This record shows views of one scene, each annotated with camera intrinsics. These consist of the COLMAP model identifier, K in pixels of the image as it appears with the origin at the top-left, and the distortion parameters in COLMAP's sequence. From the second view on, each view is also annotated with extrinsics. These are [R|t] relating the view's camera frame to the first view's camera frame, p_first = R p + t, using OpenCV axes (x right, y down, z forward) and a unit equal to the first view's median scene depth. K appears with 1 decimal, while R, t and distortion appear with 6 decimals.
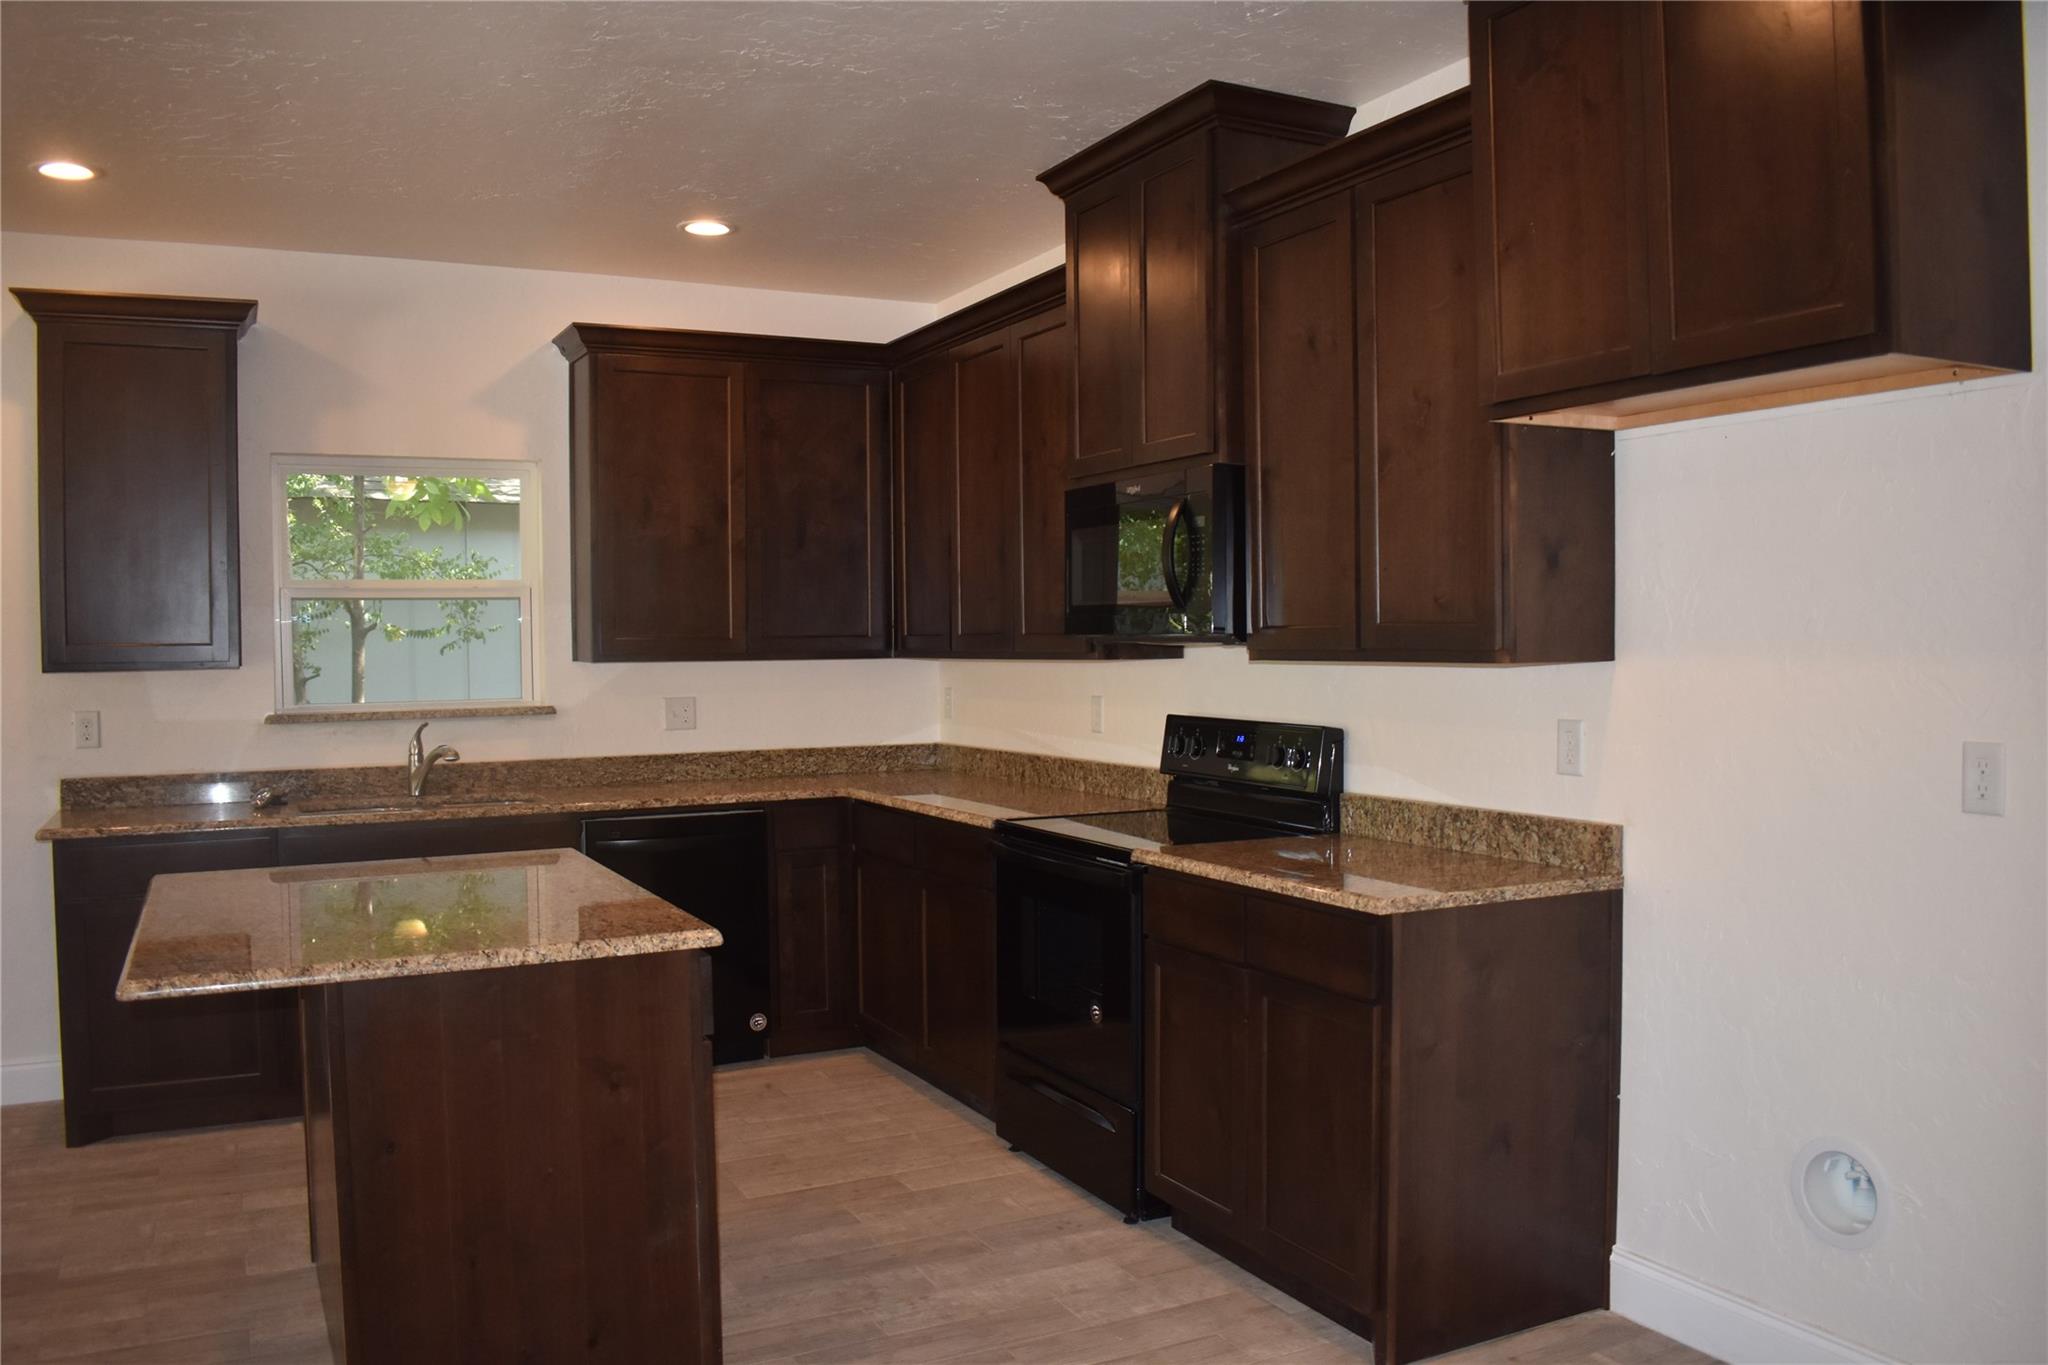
lens RADIAL K [[1608.8, 0, 1034.8], [0, 1608.8, 680.3], [0, 0, 1]] dist [-0.098214, 0.017761]
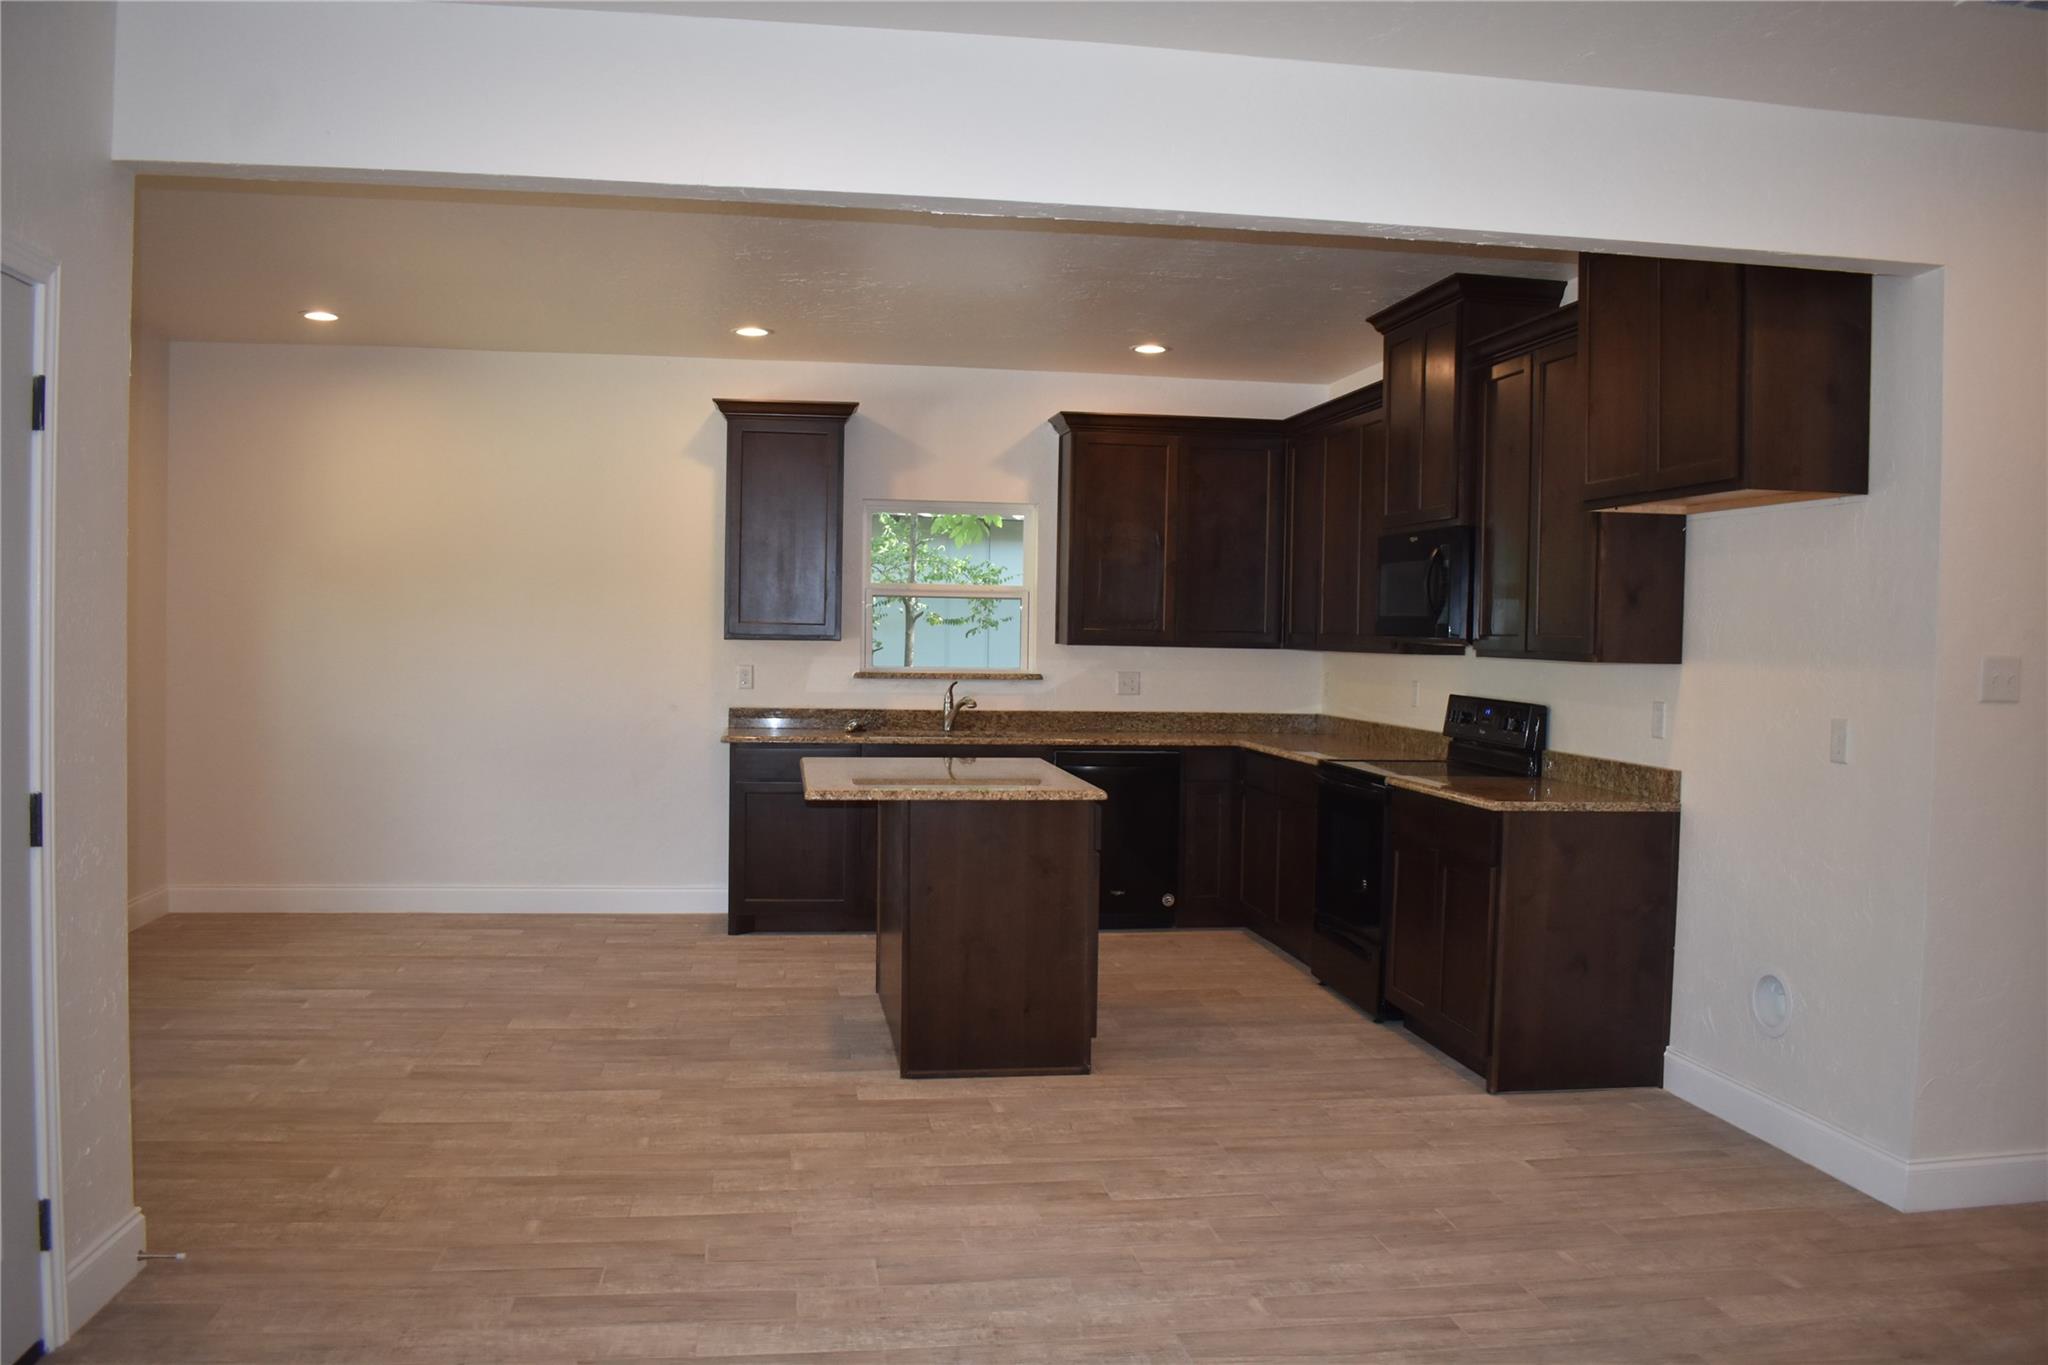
lens RADIAL K [[1608.8, 0, 1023.9], [0, 1608.8, 686.4], [0, 0, 1]] dist [-0.098214, 0.017761]
pose [[0.947492, 0.039764, -0.317297, 0.178715], [-0.036848, 0.999205, 0.015187, 0.007054], [0.317649, -0.002698, 0.948205, -0.471748]]
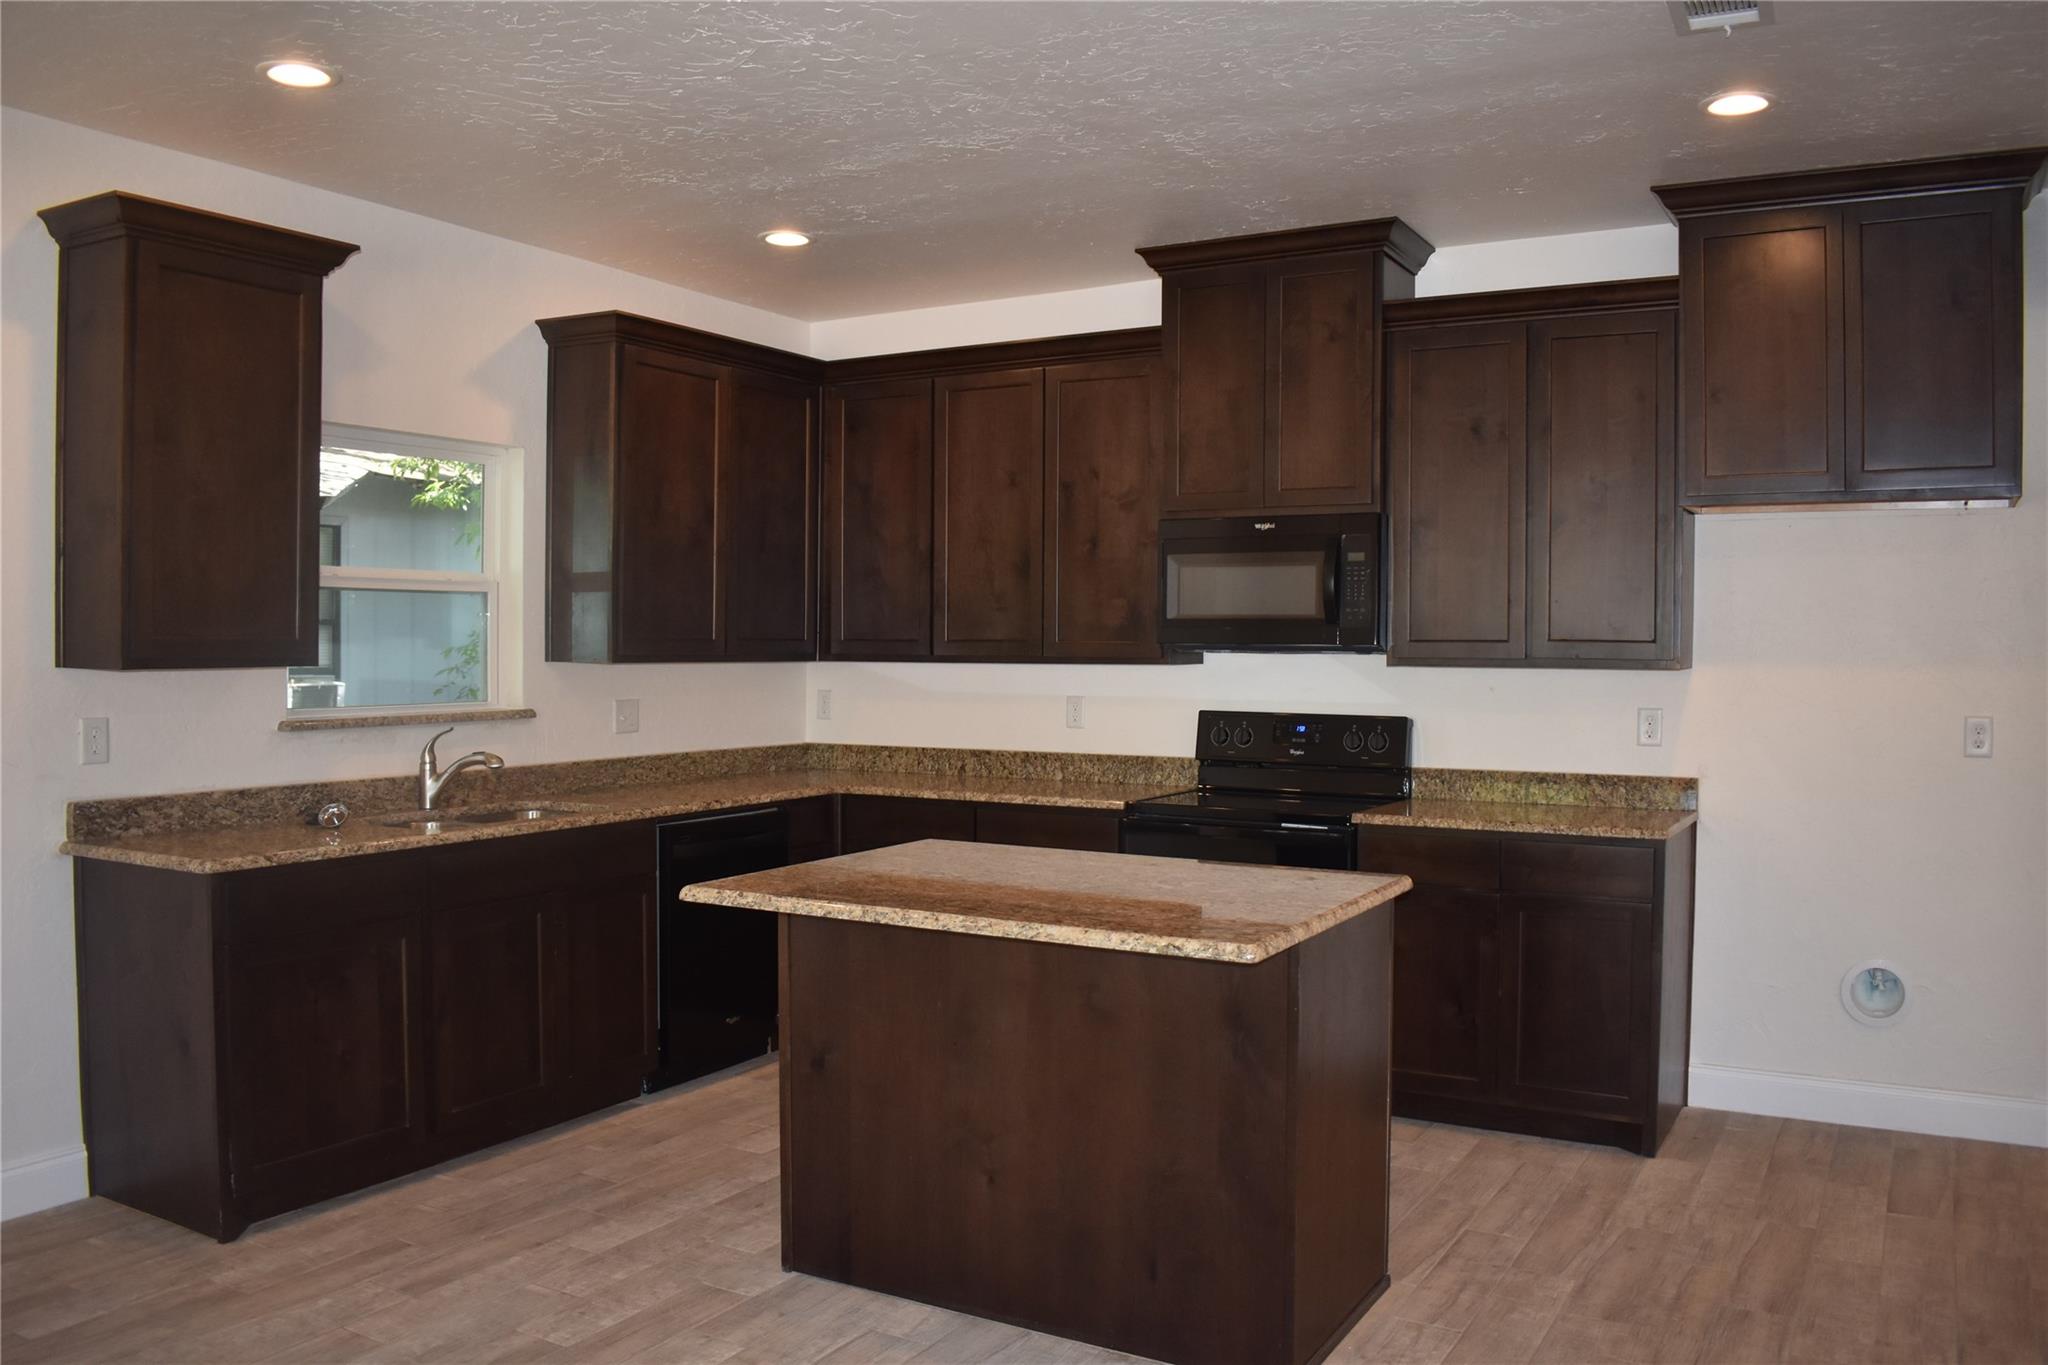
lens RADIAL K [[1608.8, 0, 1034.2], [0, 1608.8, 680.9], [0, 0, 1]] dist [-0.098214, 0.017761]
pose [[0.840338, 0.002414, 0.542058, -0.691594], [0.000127, 0.999989, -0.004649, 0.004906], [-0.542063, 0.003976, 0.840328, 0.060709]]
